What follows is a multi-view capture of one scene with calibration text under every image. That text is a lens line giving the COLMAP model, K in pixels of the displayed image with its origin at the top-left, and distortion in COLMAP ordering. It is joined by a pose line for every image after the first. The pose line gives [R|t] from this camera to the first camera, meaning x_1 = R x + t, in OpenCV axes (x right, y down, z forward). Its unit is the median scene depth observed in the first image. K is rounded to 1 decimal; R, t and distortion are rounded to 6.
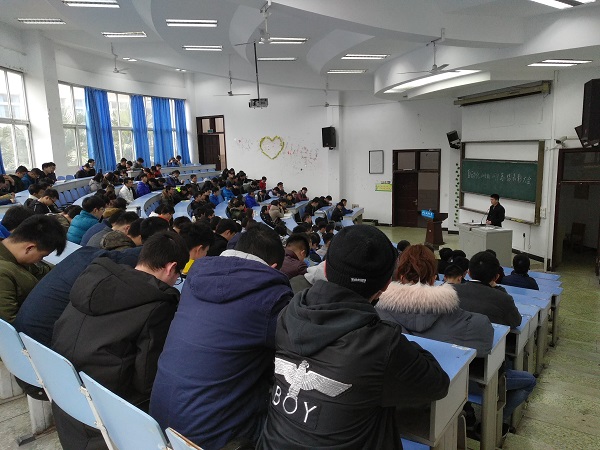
lens RADIAL K [[486.4, 0, 300.0], [0, 486.4, 225.0], [0, 0, 1]] dist [0.001880, 0.000862]
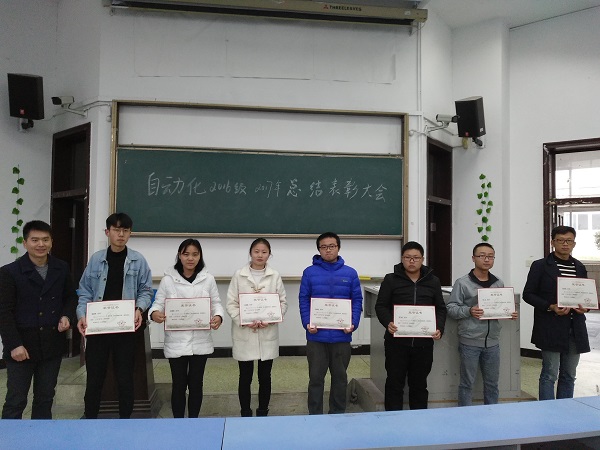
lens RADIAL K [[486.4, 0, 300.0], [0, 486.4, 225.0], [0, 0, 1]] dist [0.001880, 0.000862]
pose [[0.088695, 0.060546, 0.994217, -0.022834], [0.145954, 0.986587, -0.073102, -0.033456], [-0.985307, 0.151593, 0.078669, 1.000478]]
